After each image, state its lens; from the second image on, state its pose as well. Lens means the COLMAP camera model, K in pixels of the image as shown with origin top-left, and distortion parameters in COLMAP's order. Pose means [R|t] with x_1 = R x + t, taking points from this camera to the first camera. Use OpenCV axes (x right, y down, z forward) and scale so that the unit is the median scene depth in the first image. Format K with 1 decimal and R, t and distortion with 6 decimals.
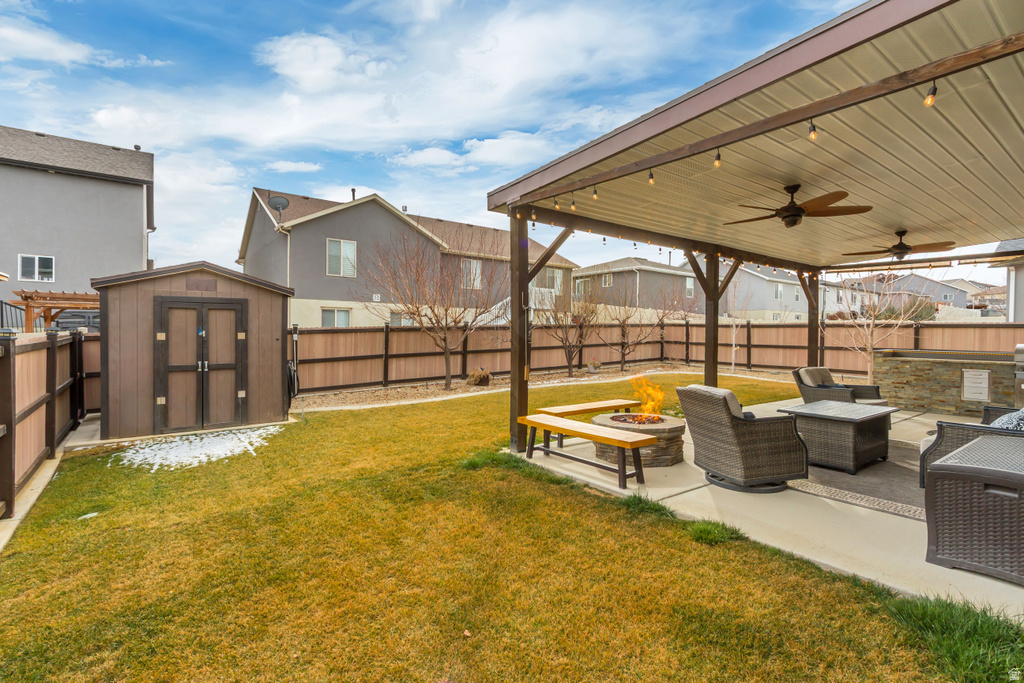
lens RADIAL K [[474.8, 0, 512.0], [0, 474.8, 341.5], [0, 0, 1]] dist [0.003216, 0.000957]
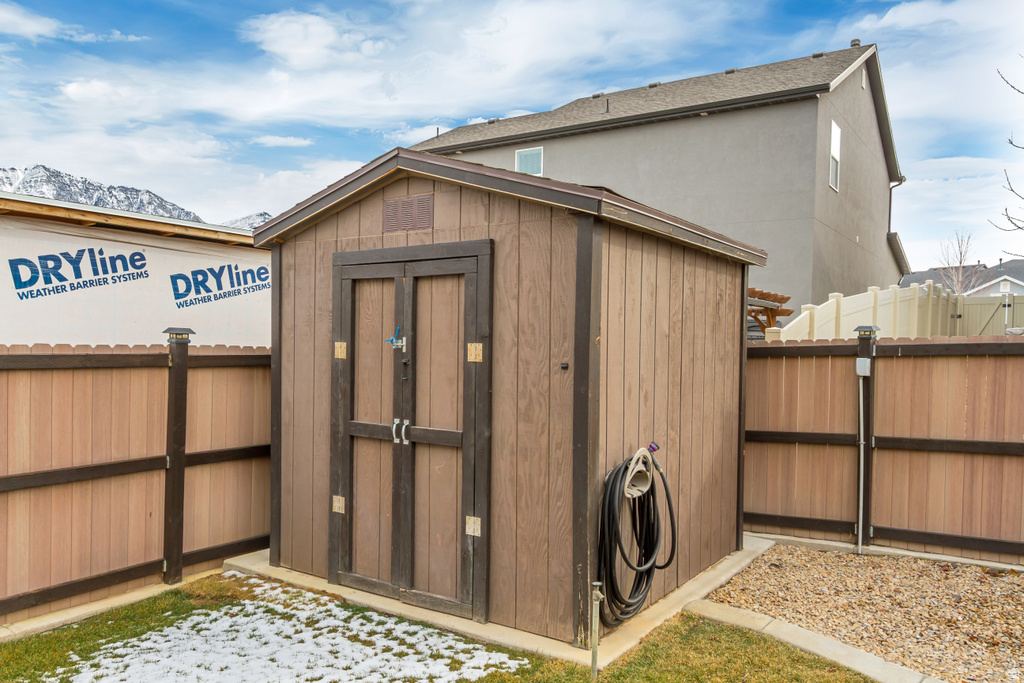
lens RADIAL K [[773.0, 0, 511.8], [0, 773.0, 356.6], [0, 0, 1]] dist [0.003137, 0.001239]
pose [[0.330172, 0.012634, -0.943836, -0.048218], [-0.037464, 0.999298, 0.000270, -0.010159], [0.943177, 0.035271, 0.330414, 0.857332]]
